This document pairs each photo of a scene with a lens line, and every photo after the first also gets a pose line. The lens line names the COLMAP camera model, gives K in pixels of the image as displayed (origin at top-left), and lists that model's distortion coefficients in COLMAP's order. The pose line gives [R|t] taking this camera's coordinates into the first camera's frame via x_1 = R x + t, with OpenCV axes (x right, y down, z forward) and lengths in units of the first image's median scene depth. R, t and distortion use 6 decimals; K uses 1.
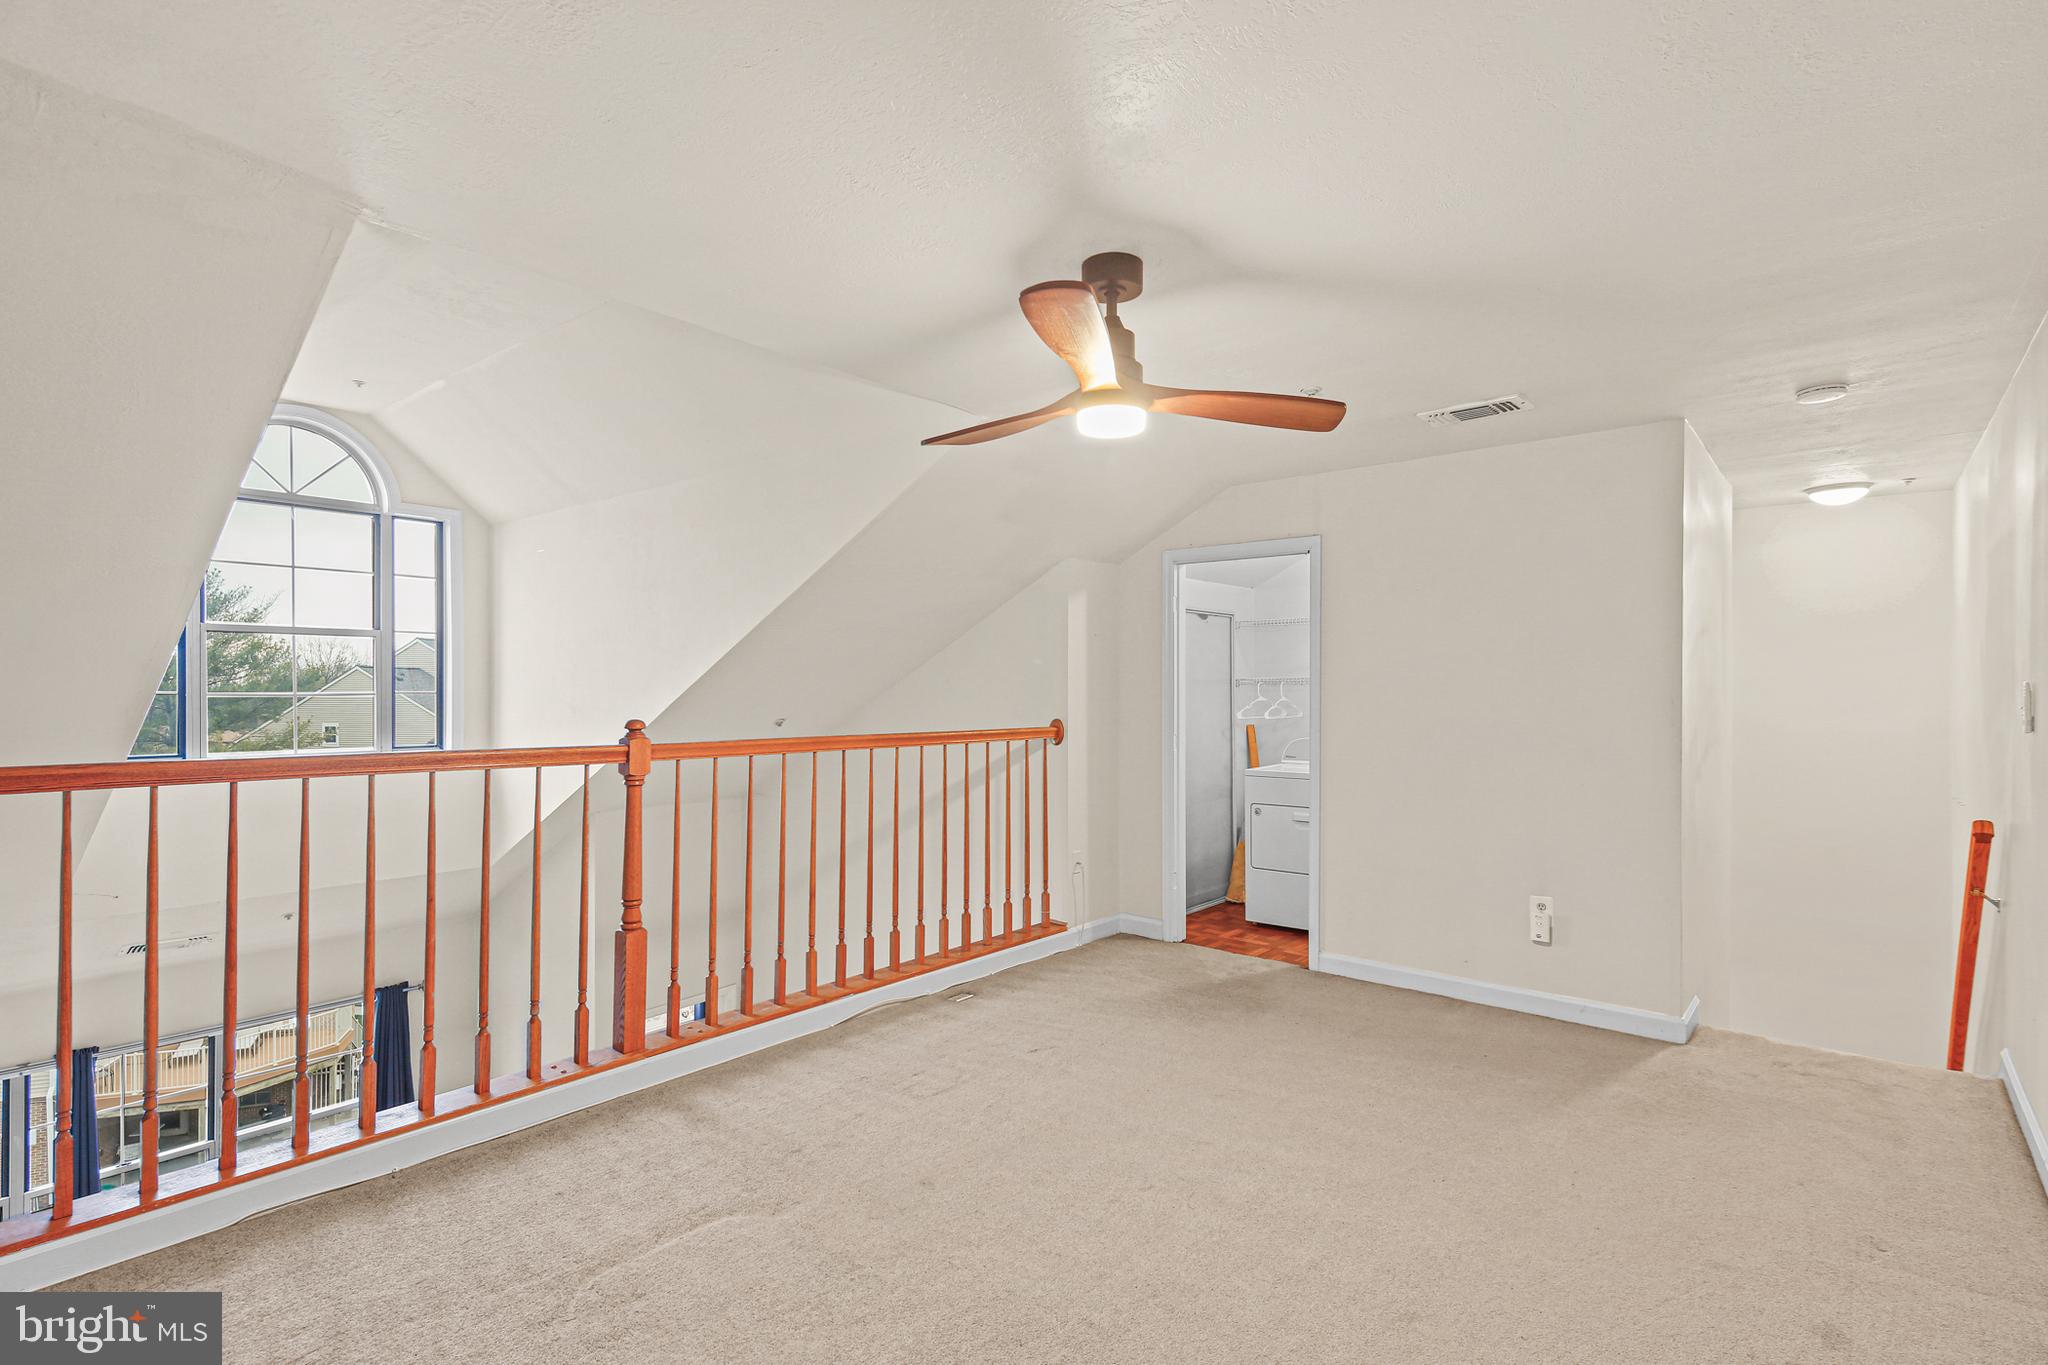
lens RADIAL K [[1016.1, 0, 1024.0], [0, 1016.1, 682.5], [0, 0, 1]] dist [0.021057, 0.000037]
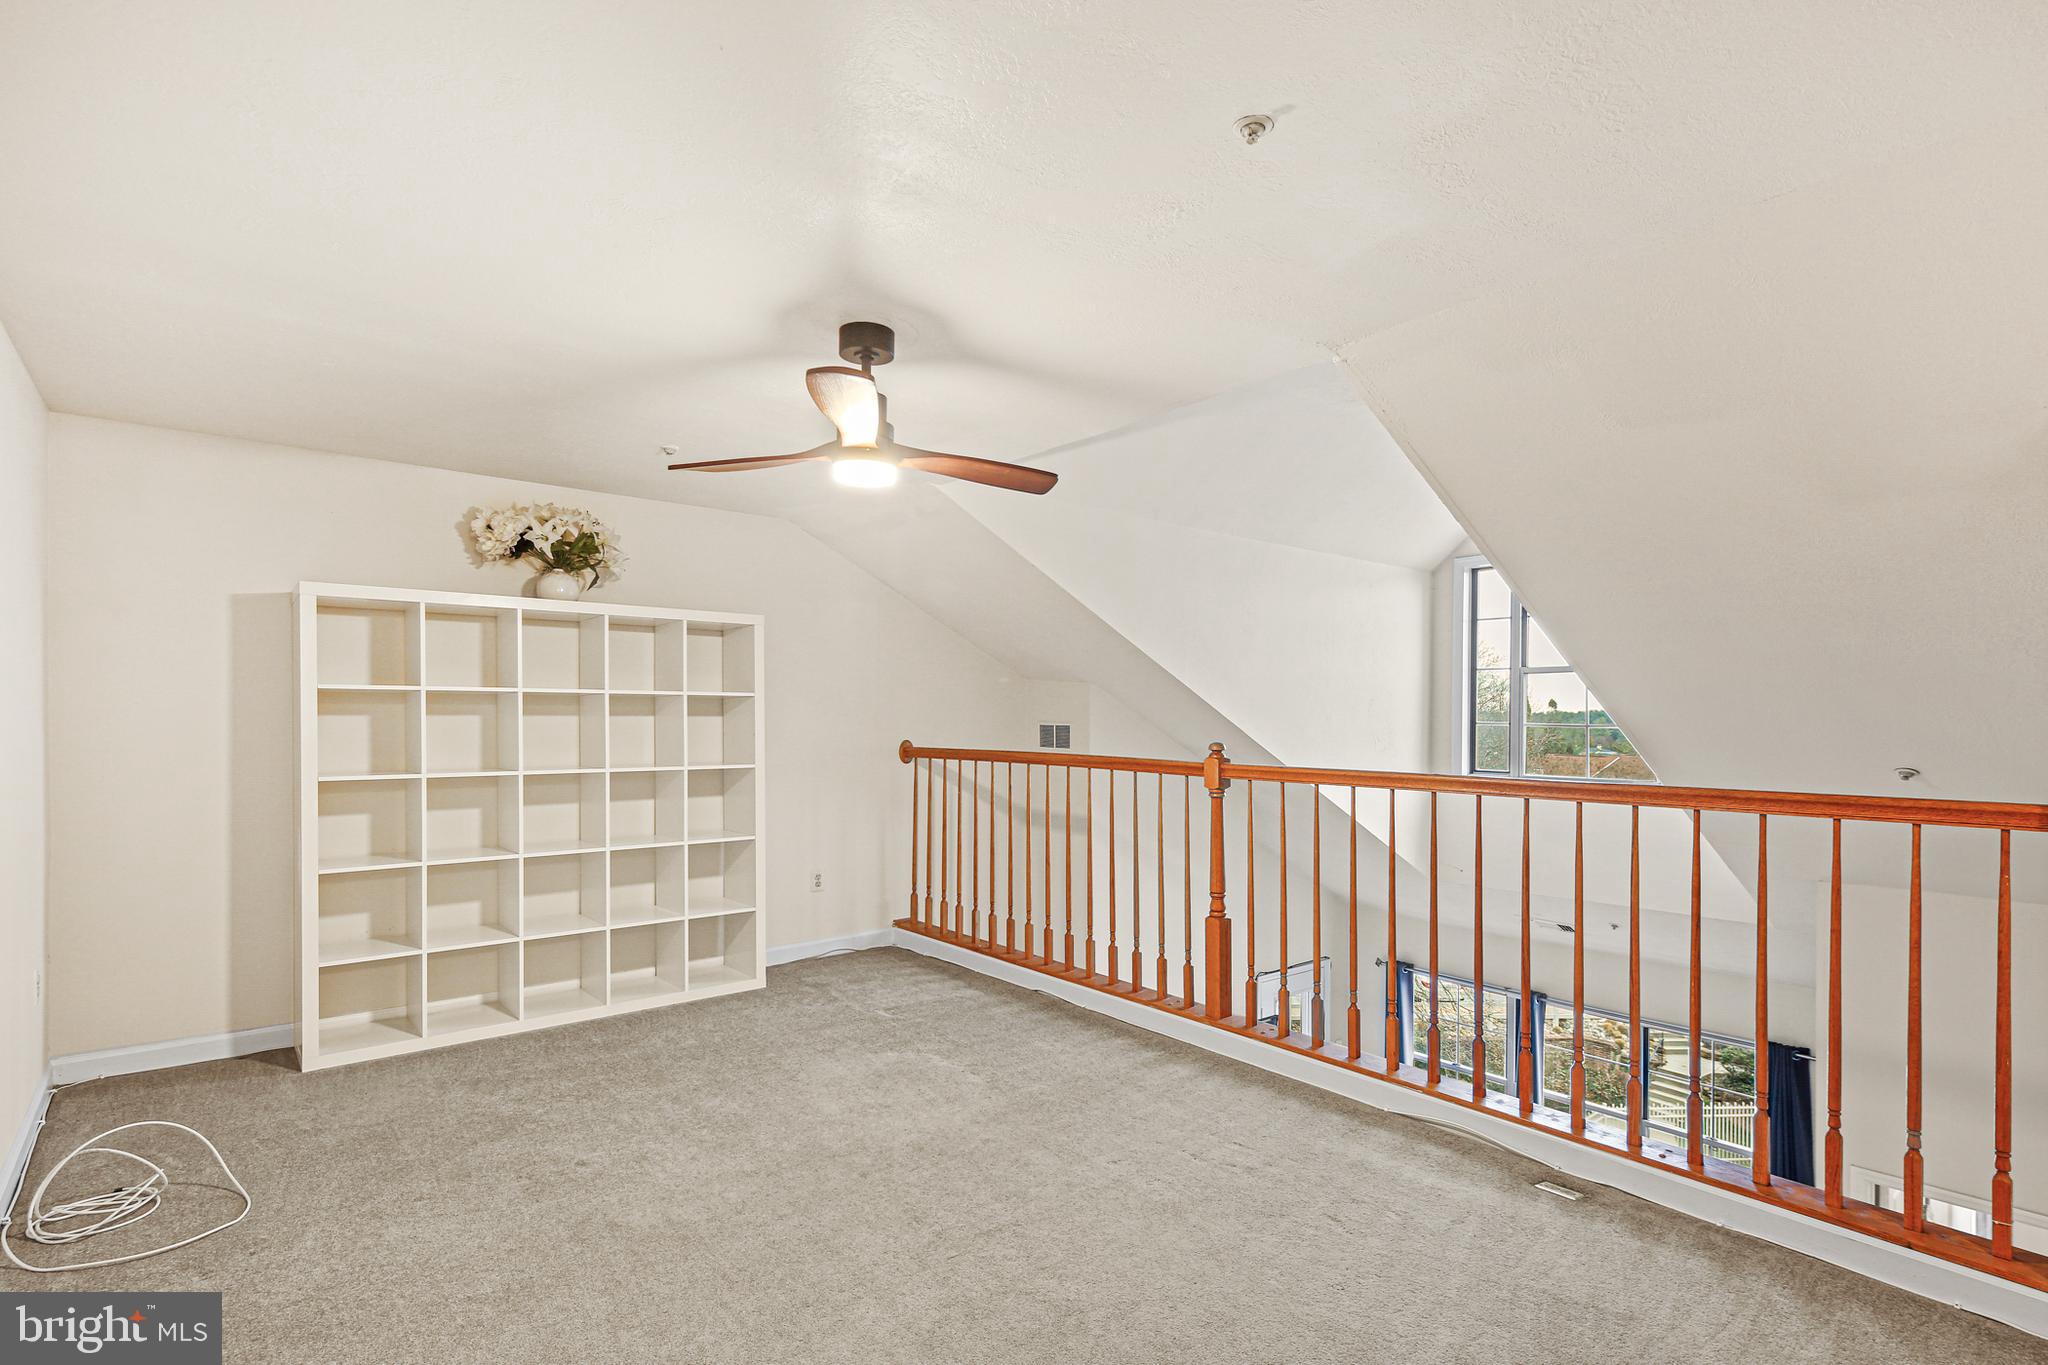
lens RADIAL K [[989.7, 0, 1016.7], [0, 989.7, 720.4], [0, 0, 1]] dist [0.020319, -0.000602]
pose [[-0.222670, -0.009485, -0.974848, 0.571987], [0.005290, 0.999926, -0.010938, 0.015117], [0.974879, -0.007593, -0.222604, 0.728615]]
